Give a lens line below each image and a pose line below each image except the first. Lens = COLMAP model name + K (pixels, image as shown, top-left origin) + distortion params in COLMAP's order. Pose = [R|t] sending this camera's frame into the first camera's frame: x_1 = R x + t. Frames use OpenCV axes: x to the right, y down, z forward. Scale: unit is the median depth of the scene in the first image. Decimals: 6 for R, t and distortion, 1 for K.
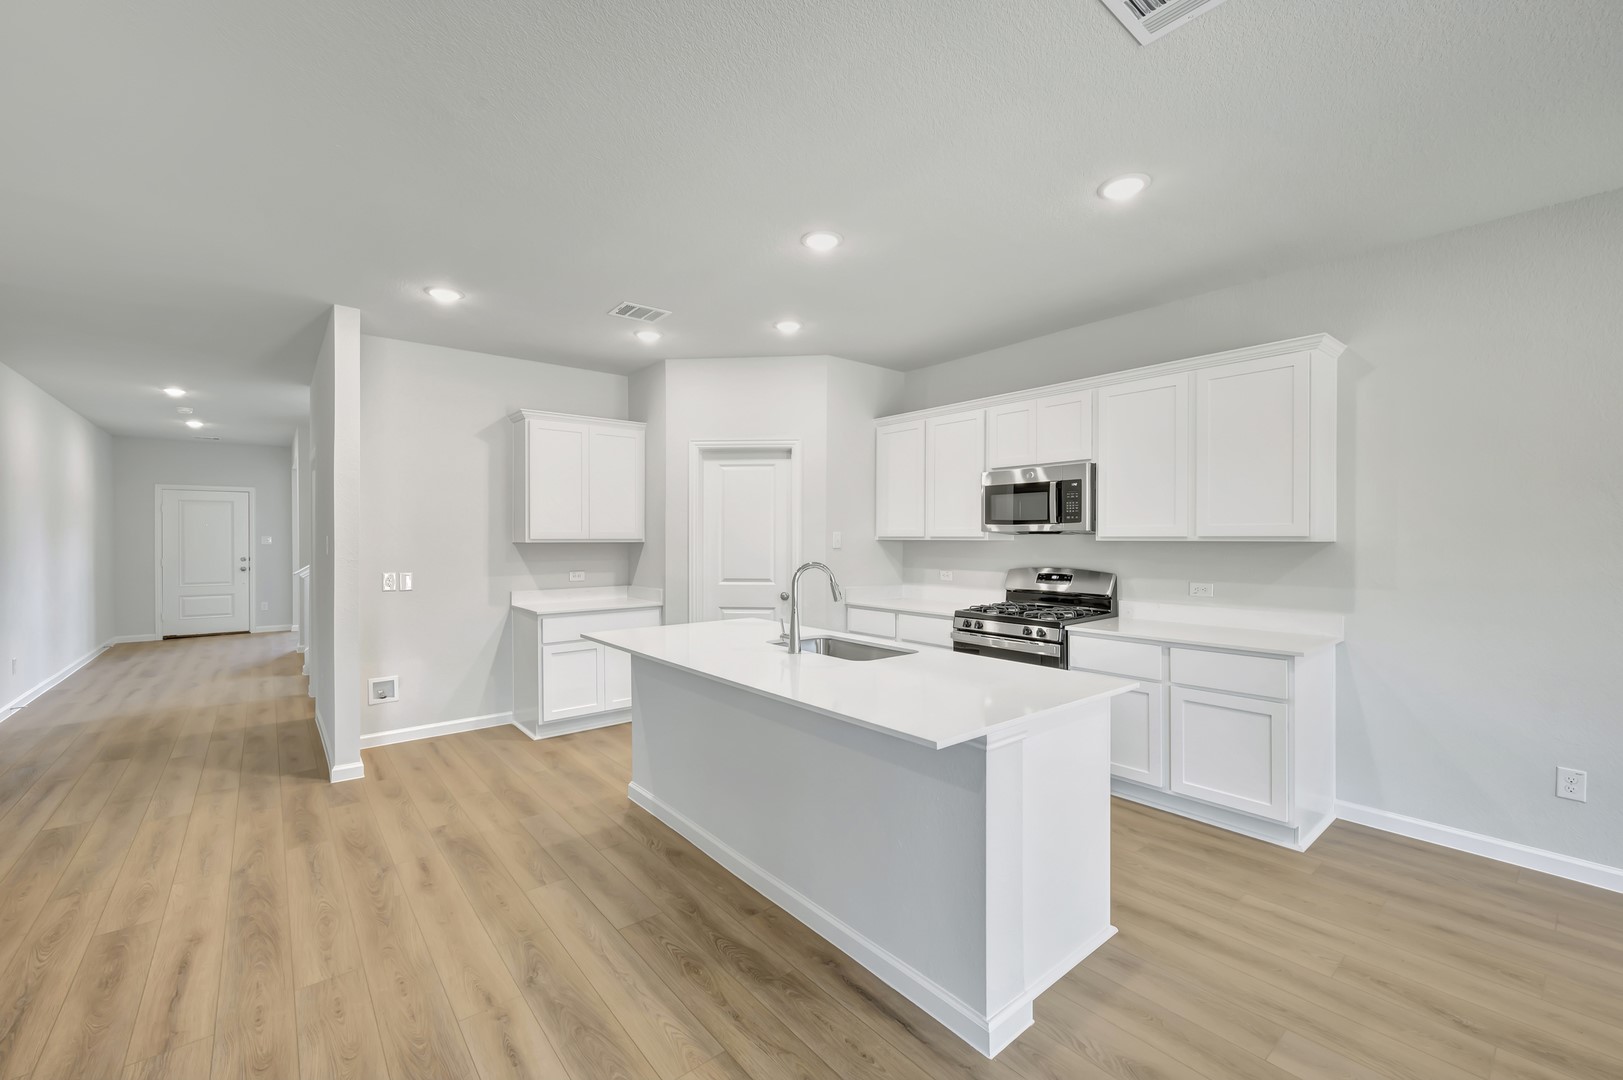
lens RADIAL K [[671.7, 0, 825.0], [0, 671.7, 535.3], [0, 0, 1]] dist [0.000311, -0.000344]
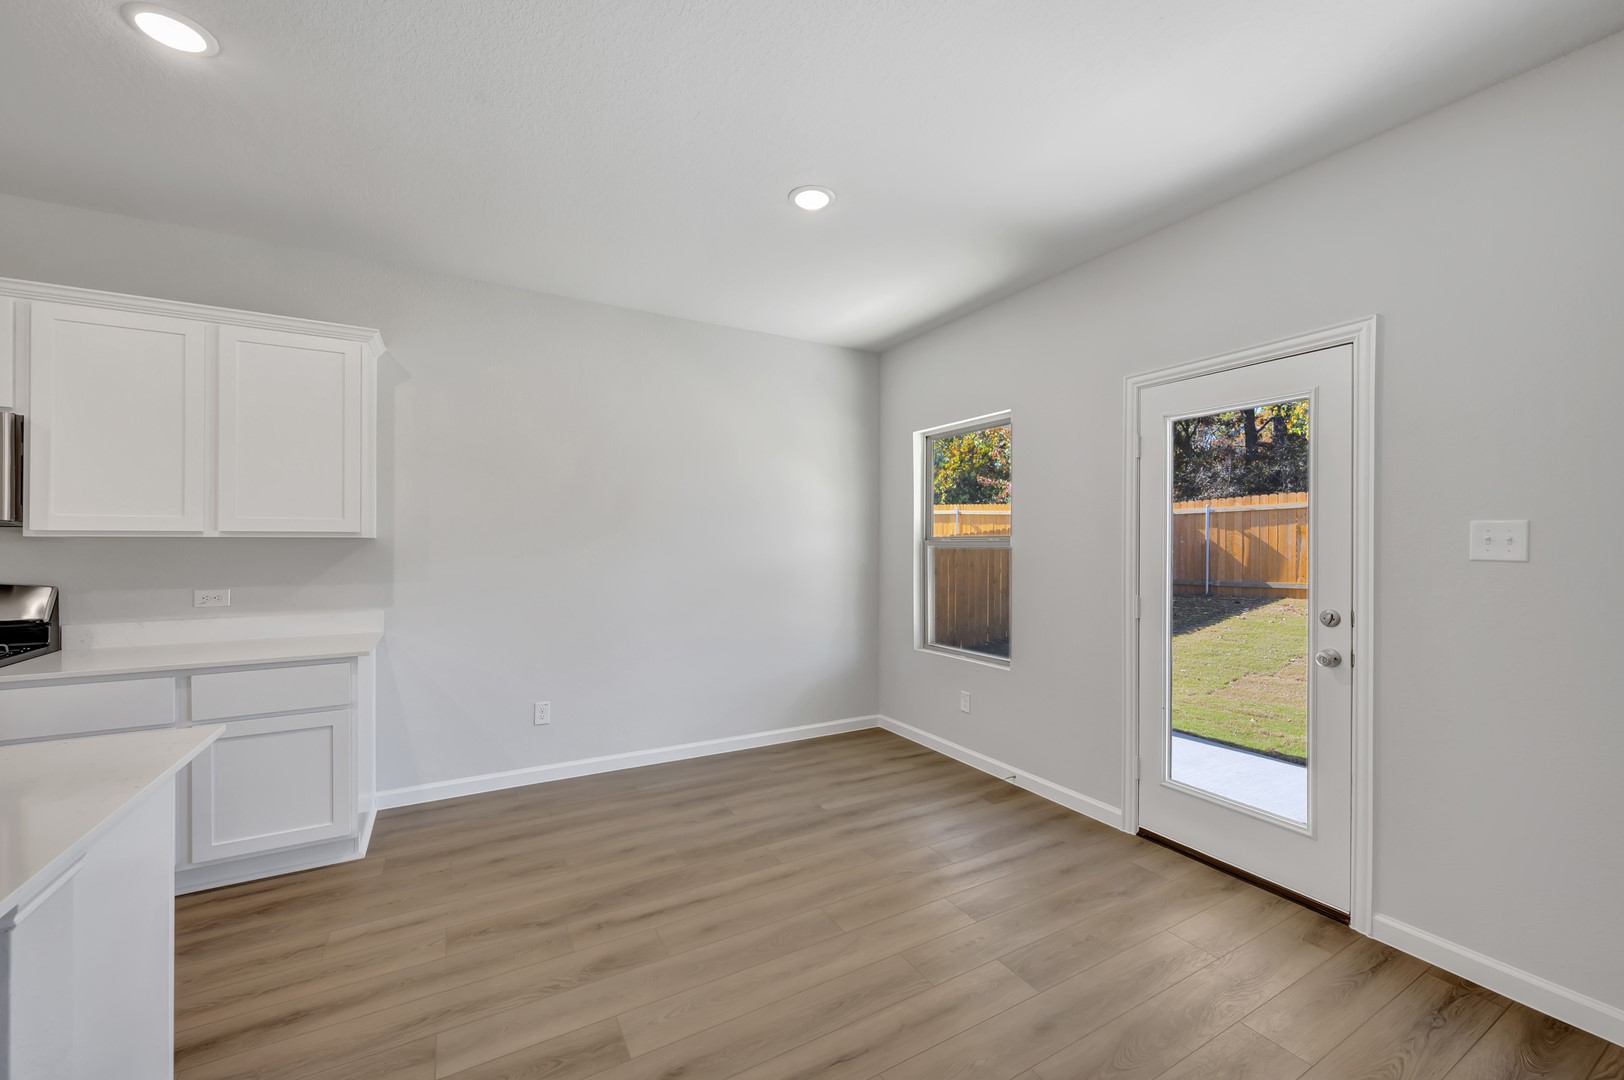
lens RADIAL K [[641.3, 0, 821.1], [0, 641.3, 538.2], [0, 0, 1]] dist [-0.001840, -0.000703]
pose [[0.171321, 0.006719, 0.985192, -0.078122], [-0.002693, 0.999976, -0.006352, 0.013673], [-0.985212, -0.001565, 0.171335, 0.172807]]
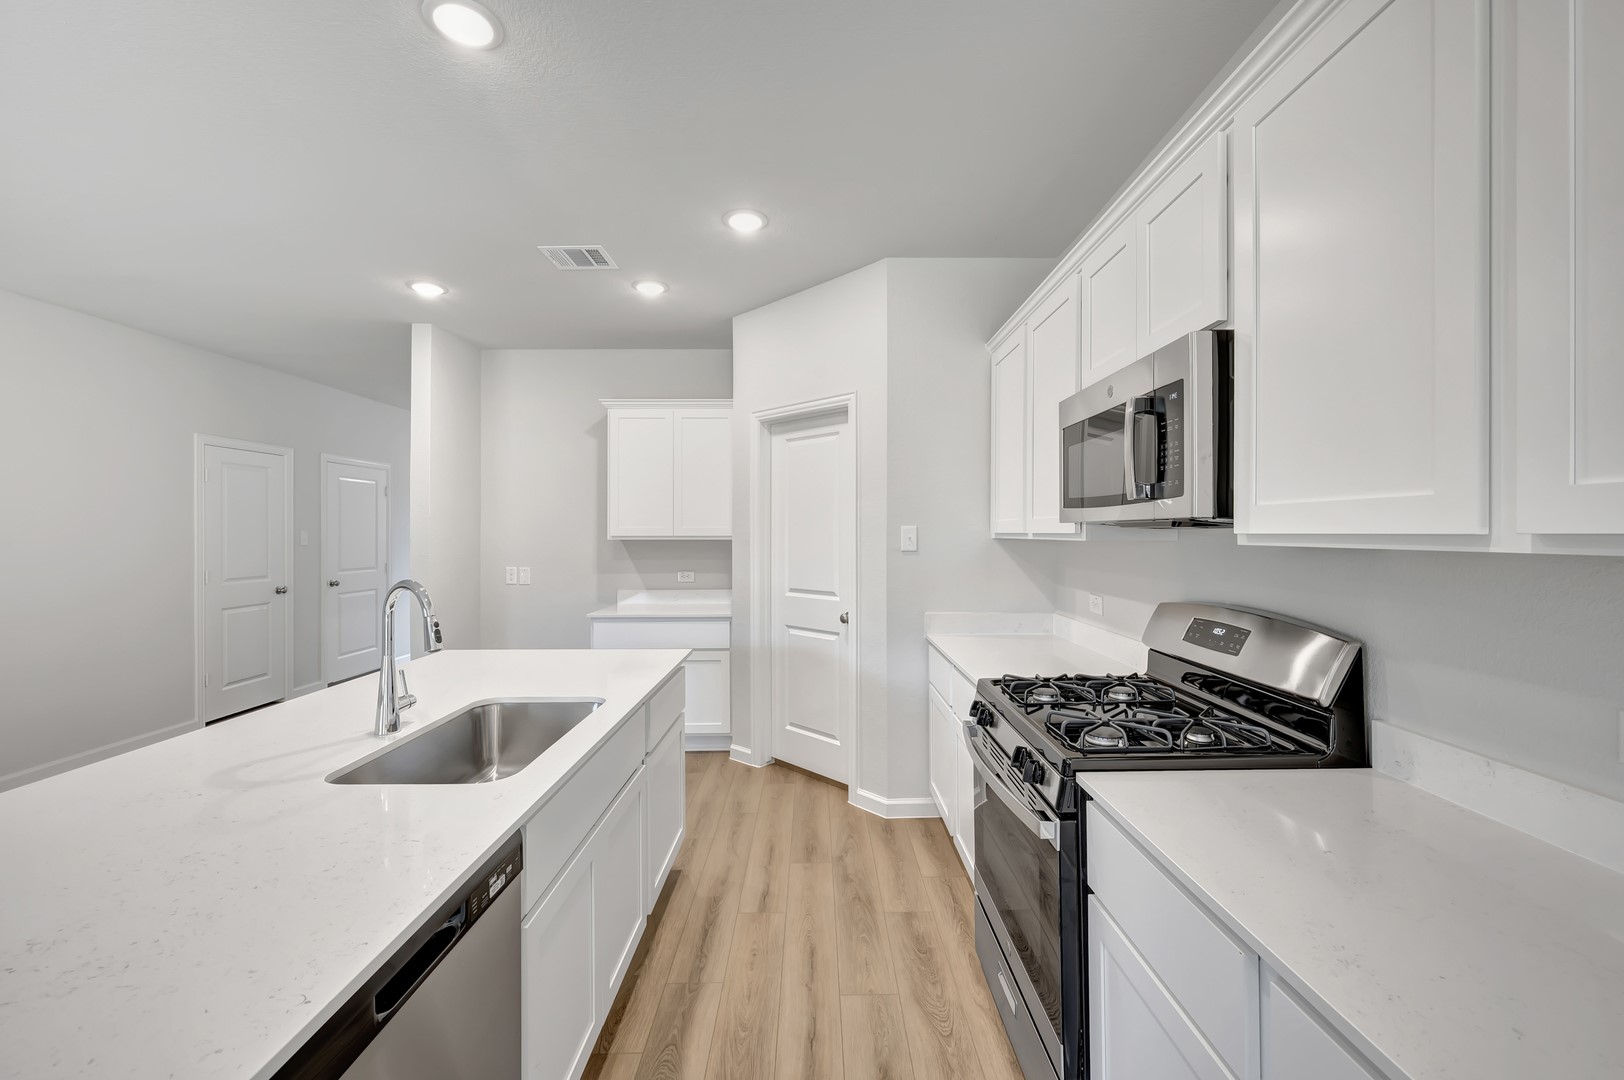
lens RADIAL K [[641.3, 0, 834.2], [0, 641.3, 530.2], [0, 0, 1]] dist [-0.001840, -0.000703]
pose [[0.776634, -0.002212, -0.629948, 0.536458], [-0.000438, 0.999992, -0.004052, 0.002013], [0.629952, 0.003423, 0.776627, 0.713127]]
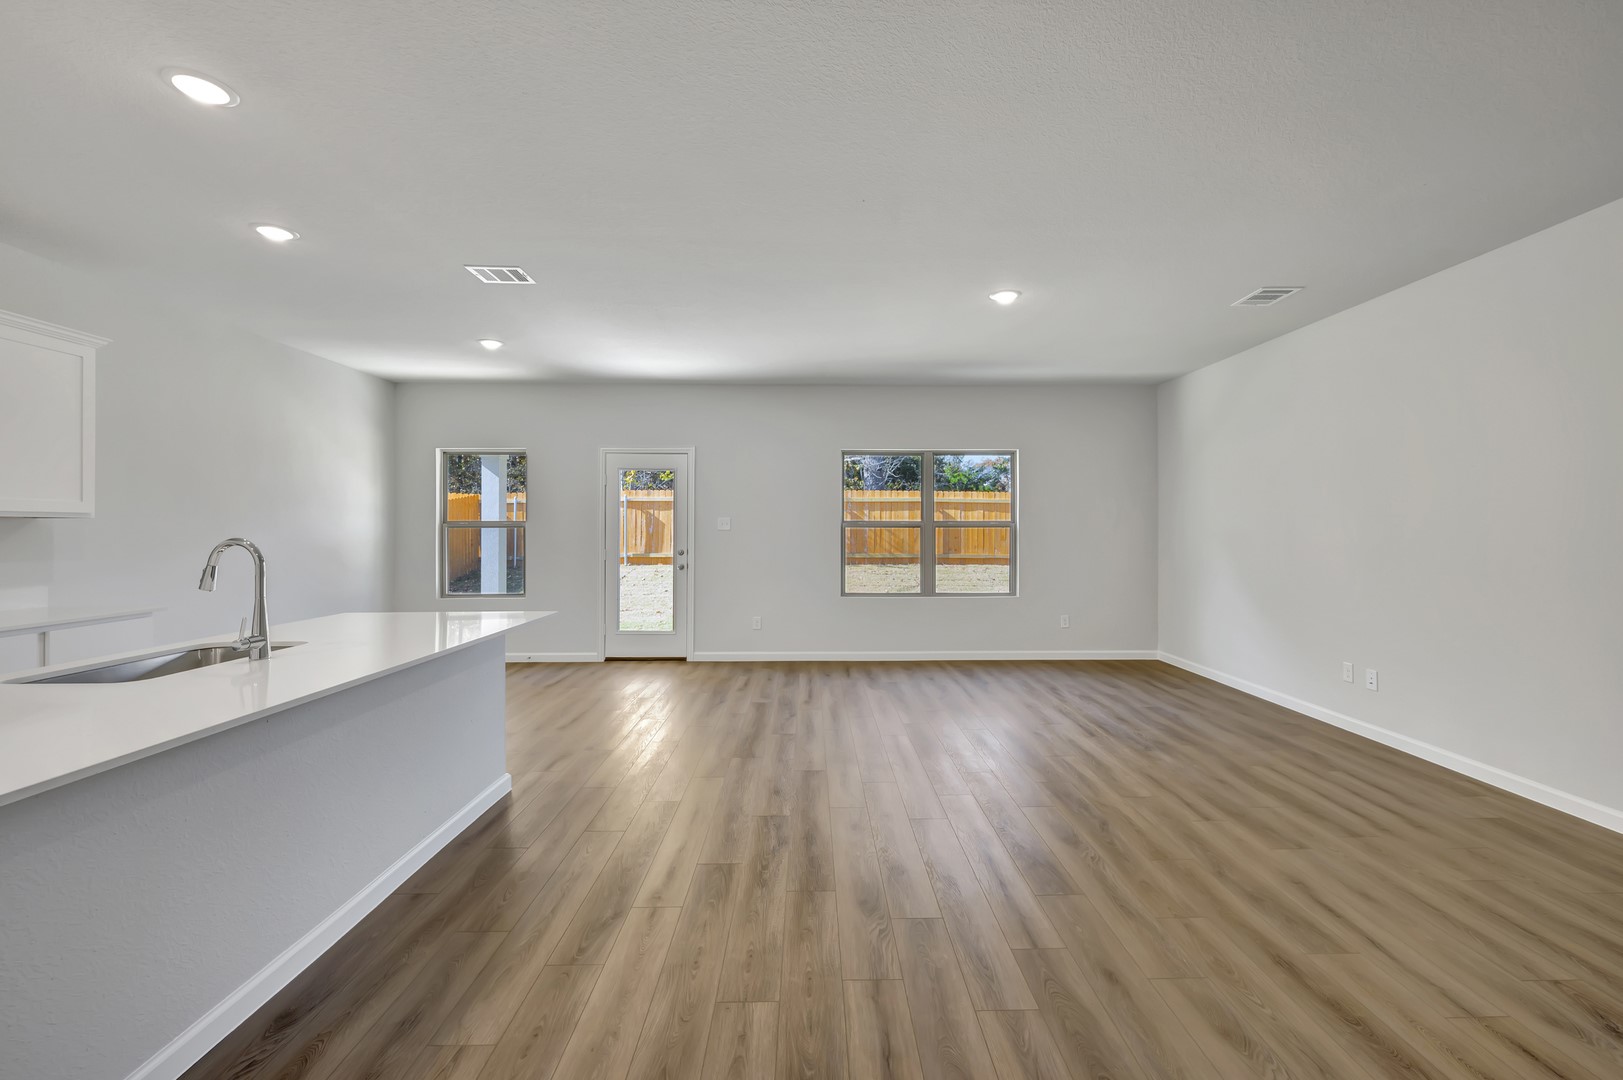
lens RADIAL K [[671.7, 0, 805.0], [0, 671.7, 531.5], [0, 0, 1]] dist [0.000311, -0.000344]
pose [[-0.765647, -0.001686, 0.643259, -0.863291], [-0.000583, 0.999998, 0.001927, 0.027494], [-0.643261, 0.001100, -0.765646, 1.031531]]
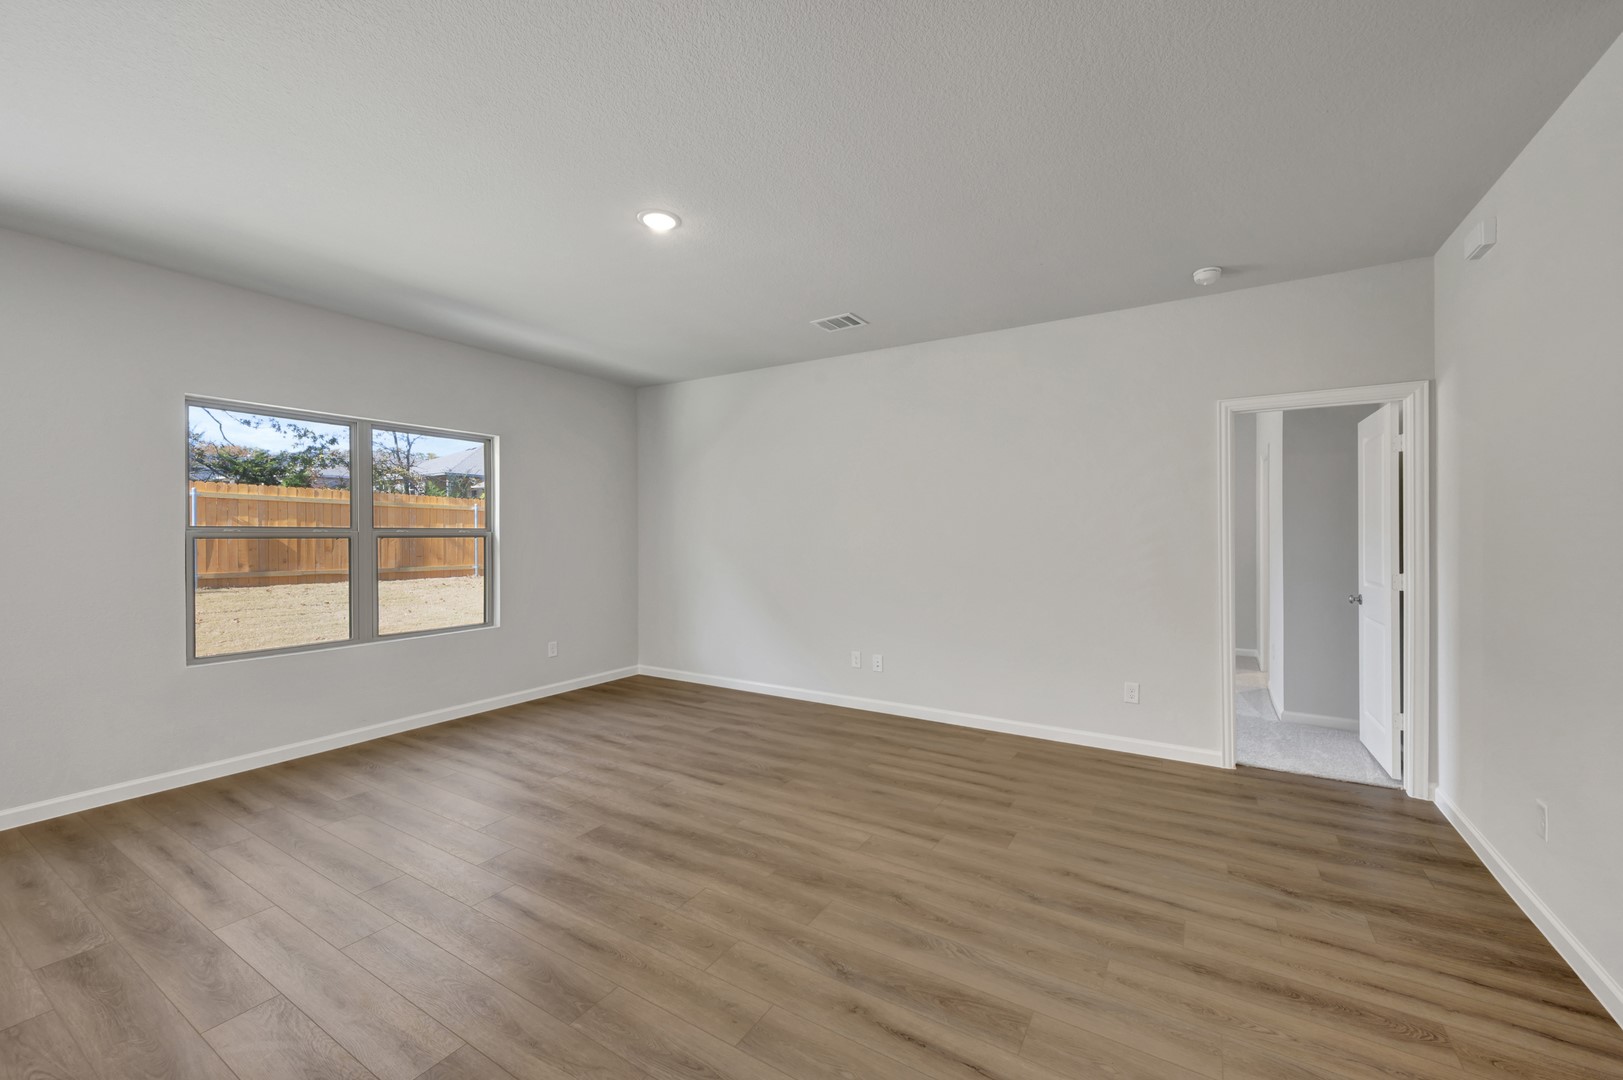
lens RADIAL K [[641.0, 0, 817.4], [0, 641.0, 550.3], [0, 0, 1]] dist [-0.001840, -0.000703]
pose [[-0.946705, 0.006282, -0.322040, -0.247022], [-0.000795, 0.999761, 0.021839, 0.015841], [0.322100, 0.020931, -0.946474, 0.713009]]
